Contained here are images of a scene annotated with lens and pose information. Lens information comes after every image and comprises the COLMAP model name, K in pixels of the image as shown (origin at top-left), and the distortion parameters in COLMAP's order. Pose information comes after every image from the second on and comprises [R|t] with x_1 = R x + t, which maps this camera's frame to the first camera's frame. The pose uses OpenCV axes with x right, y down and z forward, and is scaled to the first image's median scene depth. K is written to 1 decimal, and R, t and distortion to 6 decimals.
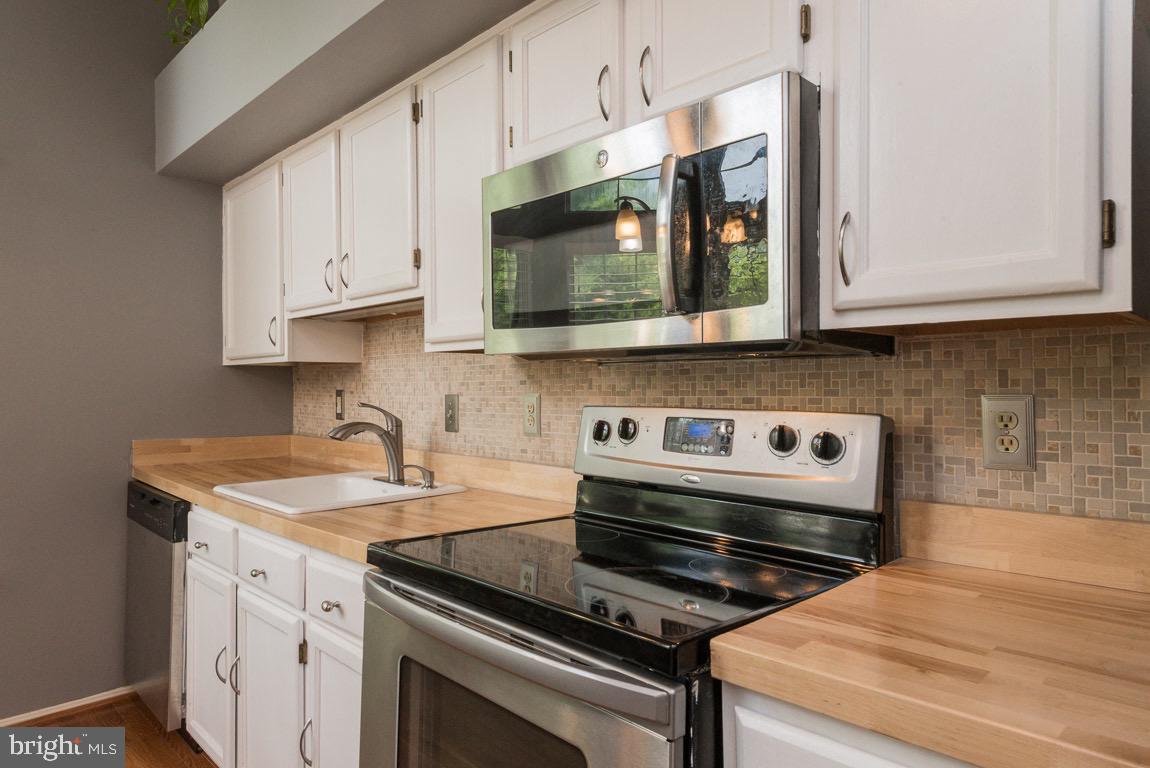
lens RADIAL K [[688.9, 0, 586.0], [0, 688.9, 382.9], [0, 0, 1]] dist [0.021700, -0.002203]
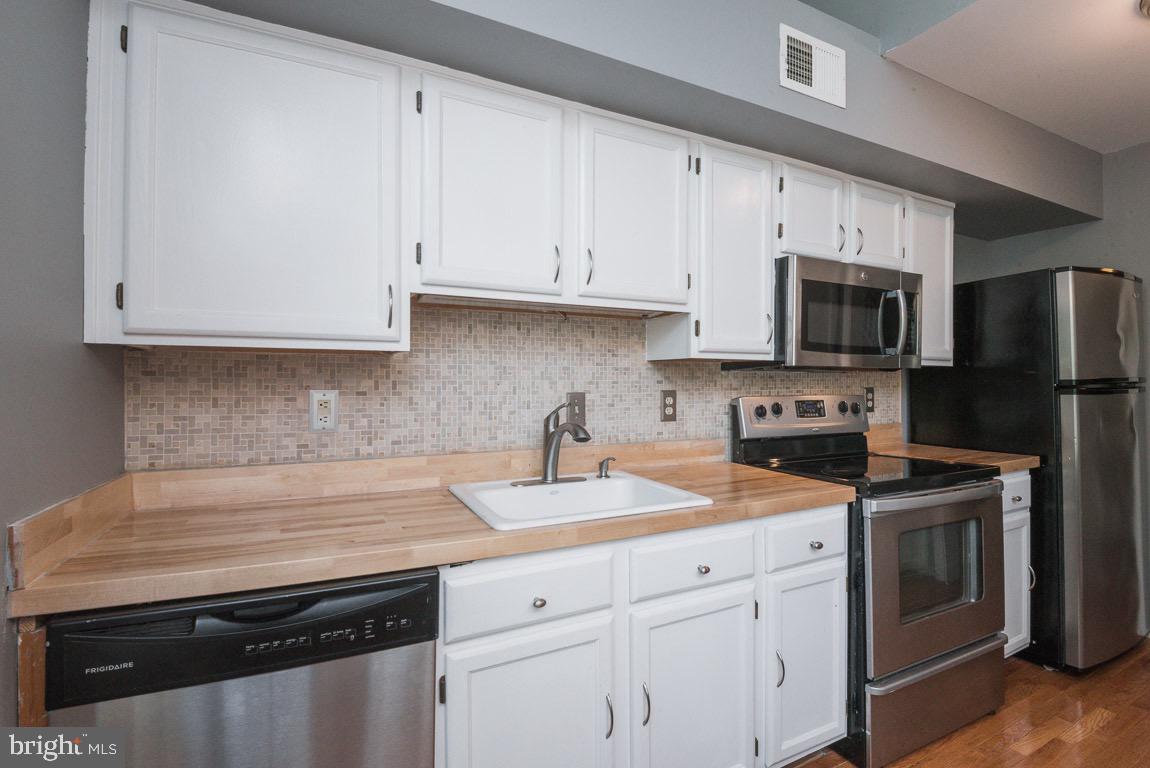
lens RADIAL K [[550.6, 0, 574.9], [0, 550.6, 382.5], [0, 0, 1]] dist [0.008859, -0.004773]
pose [[0.328319, 0.000778, 0.944567, -1.110921], [-0.005985, 0.999981, 0.001257, 0.000235], [-0.944548, -0.006066, 0.328317, 0.781022]]
